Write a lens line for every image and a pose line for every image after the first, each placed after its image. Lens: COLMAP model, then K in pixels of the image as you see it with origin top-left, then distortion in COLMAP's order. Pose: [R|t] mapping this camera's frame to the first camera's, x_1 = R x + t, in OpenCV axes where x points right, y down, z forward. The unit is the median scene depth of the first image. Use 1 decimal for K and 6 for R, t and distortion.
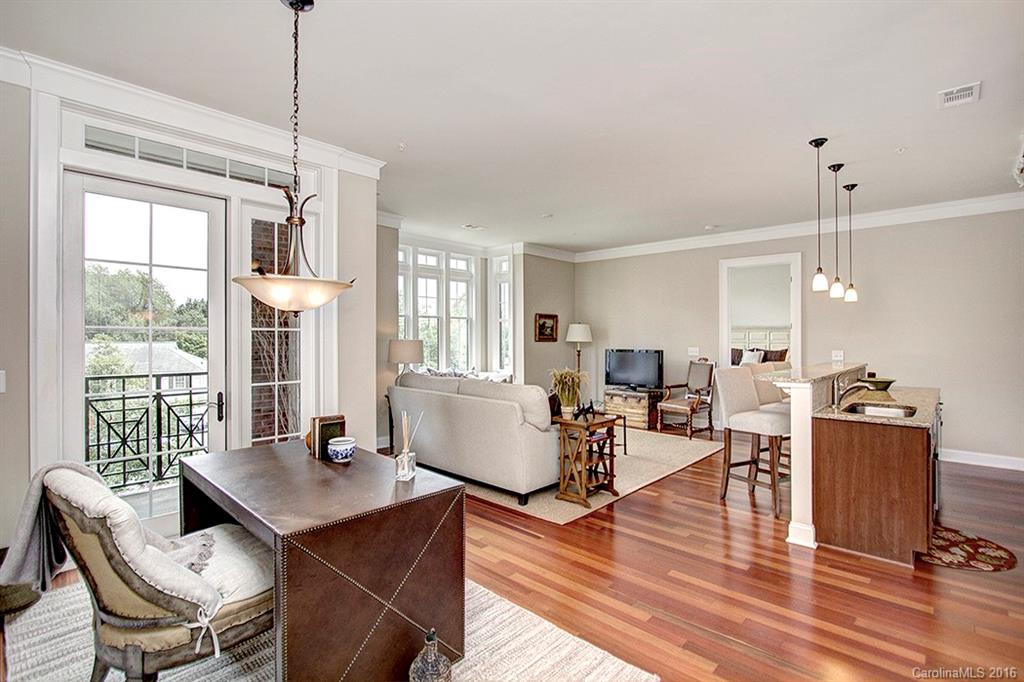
lens RADIAL K [[481.2, 0, 516.6], [0, 481.2, 338.7], [0, 0, 1]] dist [-0.009475, 0.000798]
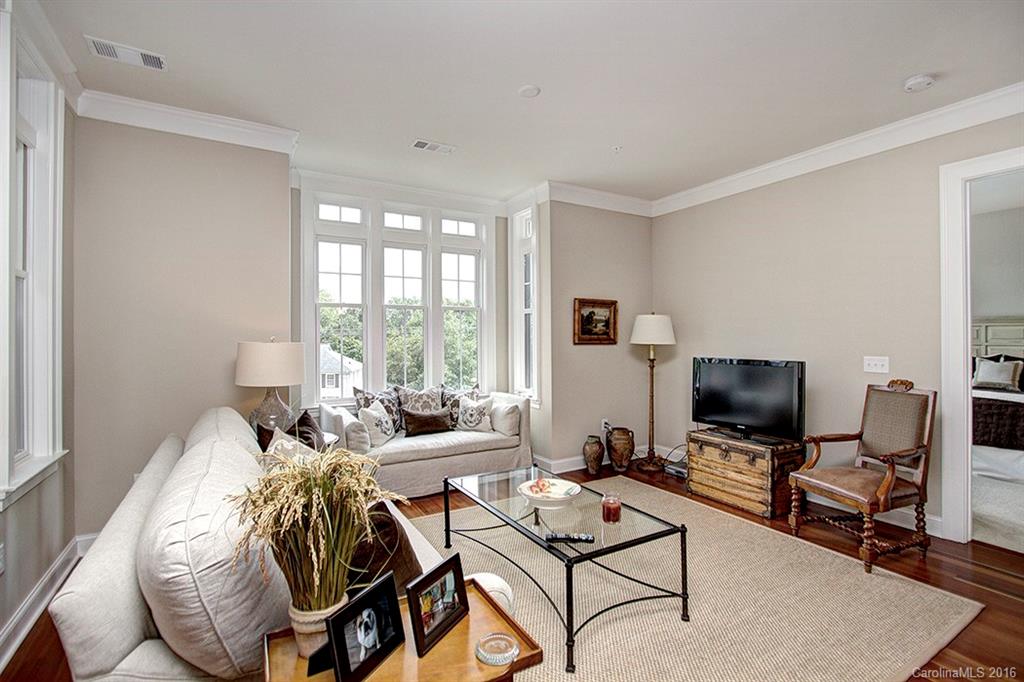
lens RADIAL K [[481.2, 0, 514.9], [0, 481.2, 341.3], [0, 0, 1]] dist [-0.009475, 0.000798]
pose [[0.958265, -0.002385, -0.285872, 0.142422], [0.003191, 0.999992, 0.002354, 0.000478], [0.285864, -0.003168, 0.958265, 0.393256]]
